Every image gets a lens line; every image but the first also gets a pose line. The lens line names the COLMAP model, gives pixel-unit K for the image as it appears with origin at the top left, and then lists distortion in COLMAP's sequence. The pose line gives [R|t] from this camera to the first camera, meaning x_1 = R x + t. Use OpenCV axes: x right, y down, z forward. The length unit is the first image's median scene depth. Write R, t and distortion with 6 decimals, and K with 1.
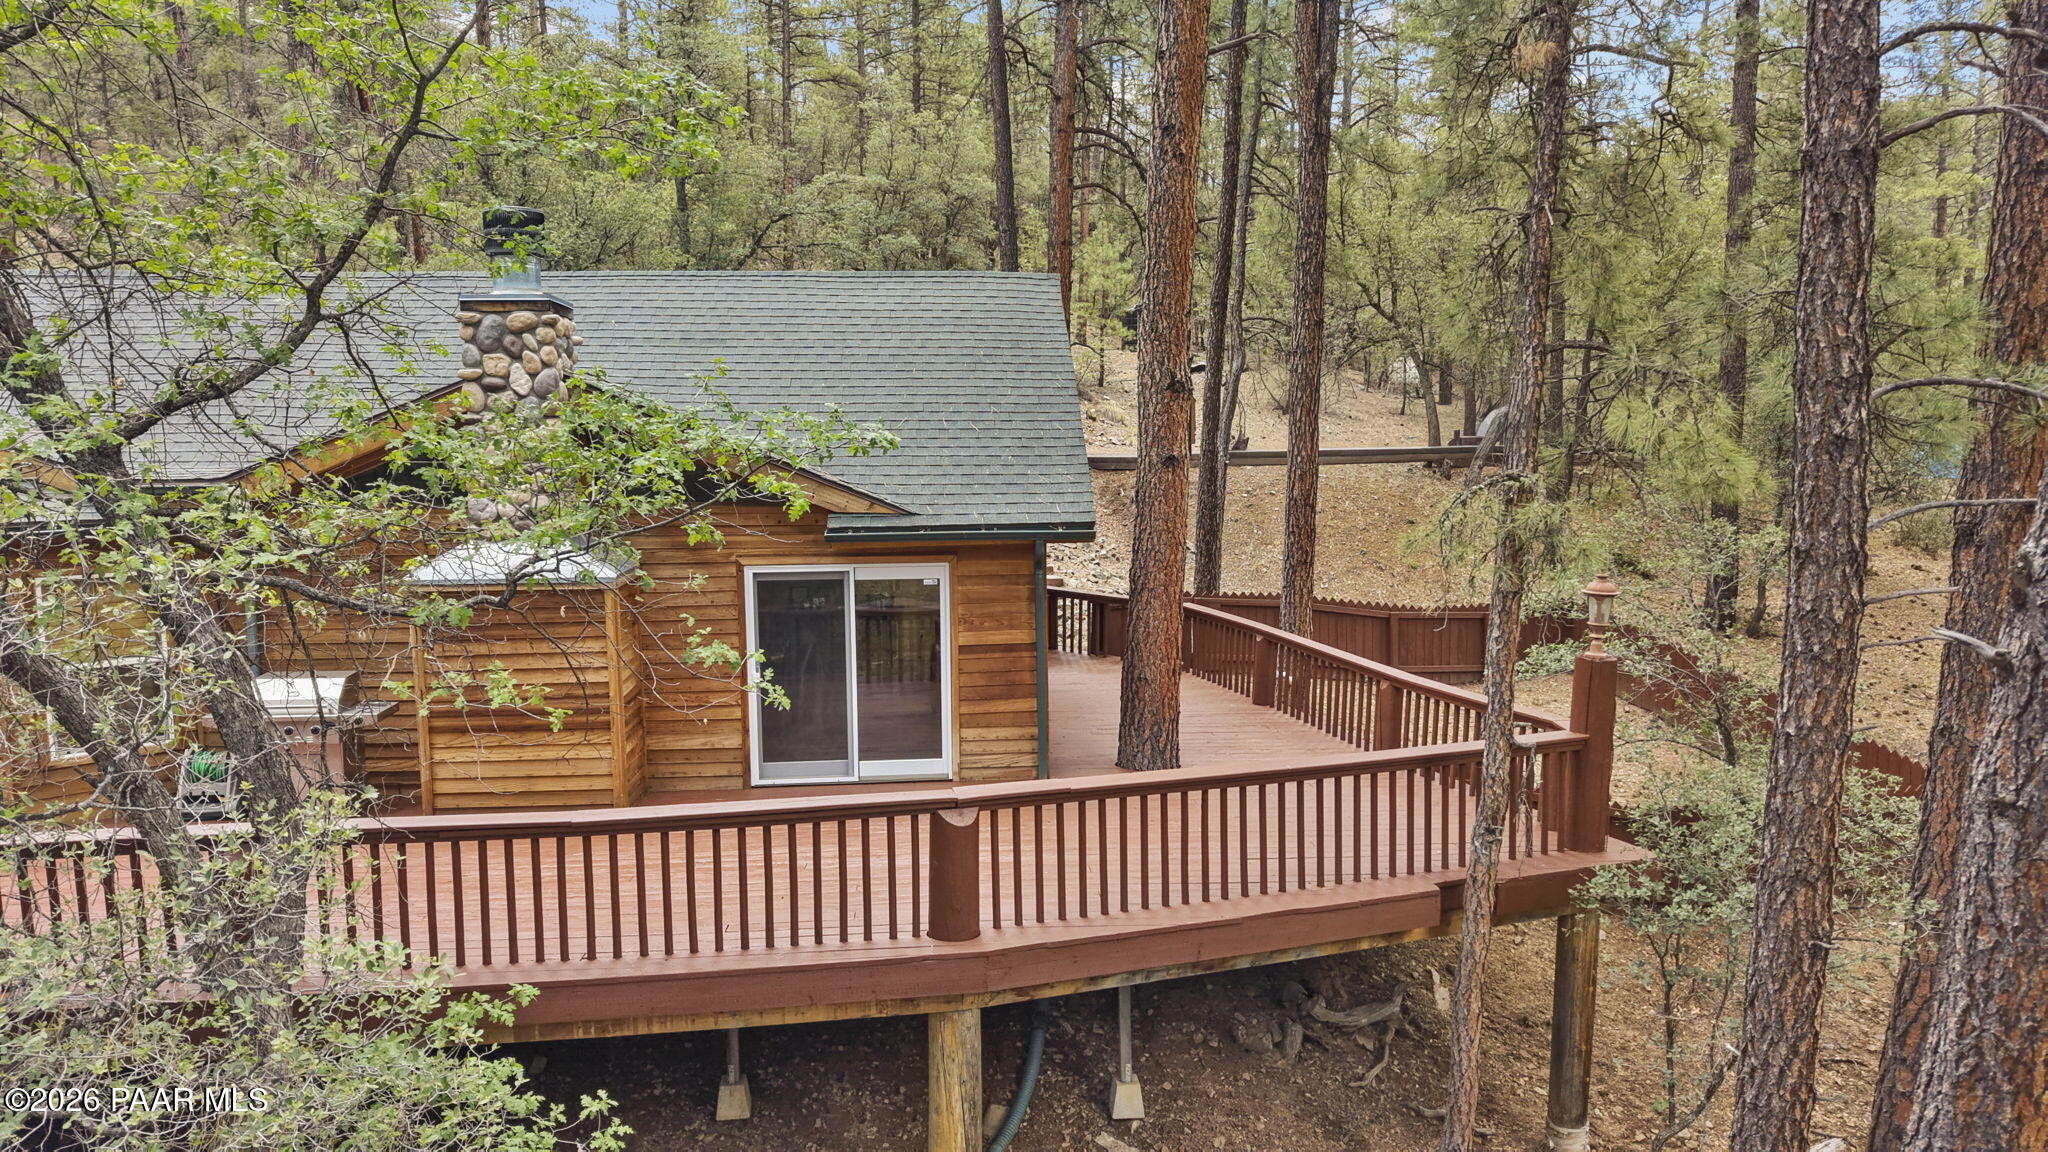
lens RADIAL K [[1366.5, 0, 1032.6], [0, 1366.5, 581.1], [0, 0, 1]] dist [0.055069, -0.014943]
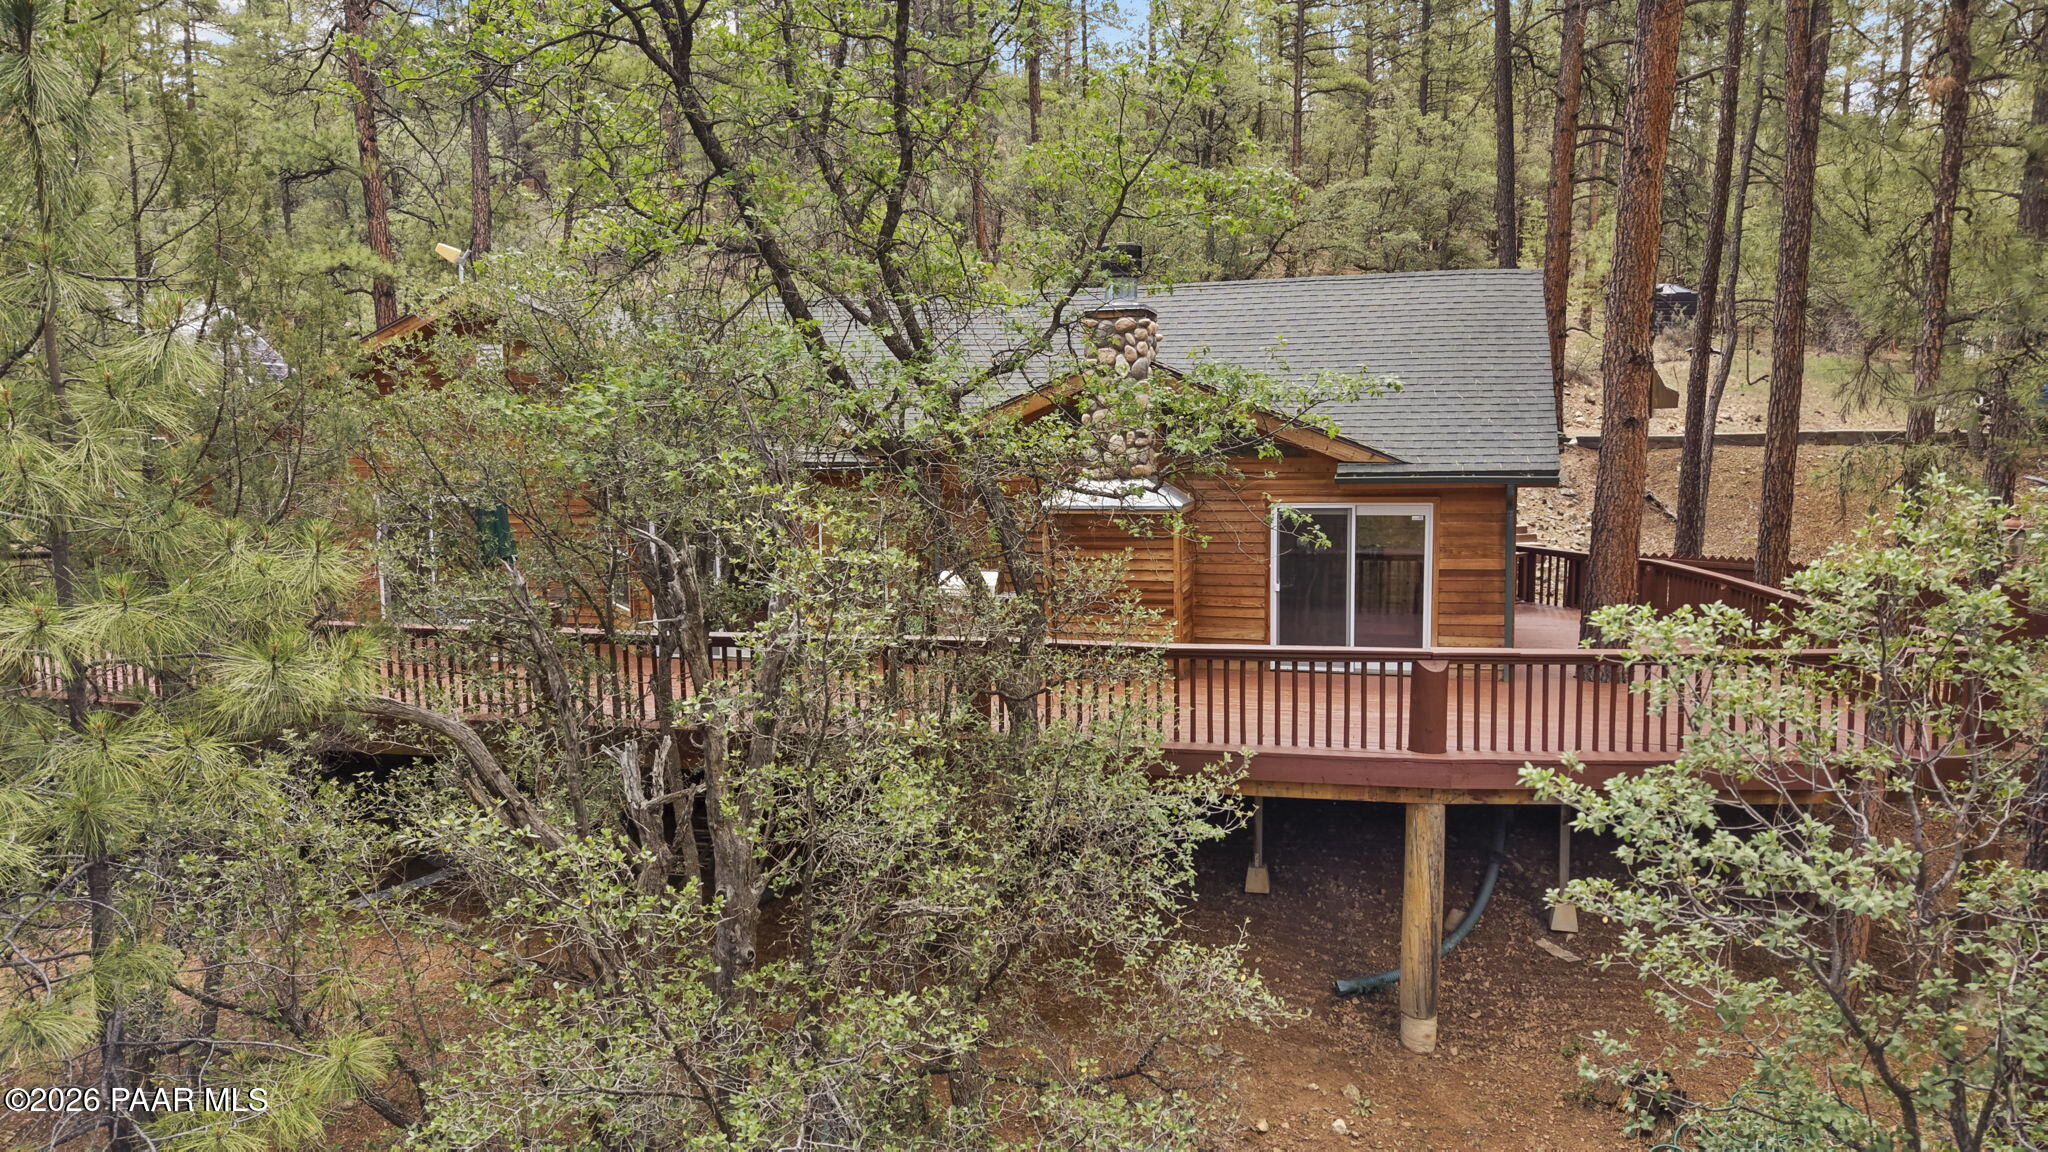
lens RADIAL K [[1366.5, 0, 1023.5], [0, 1366.5, 584.1], [0, 0, 1]] dist [0.055069, -0.014943]
pose [[0.937810, 0.038088, -0.345053, 0.024596], [-0.036608, 0.999271, 0.010808, 0.062207], [0.345213, 0.002496, 0.938521, -0.331117]]
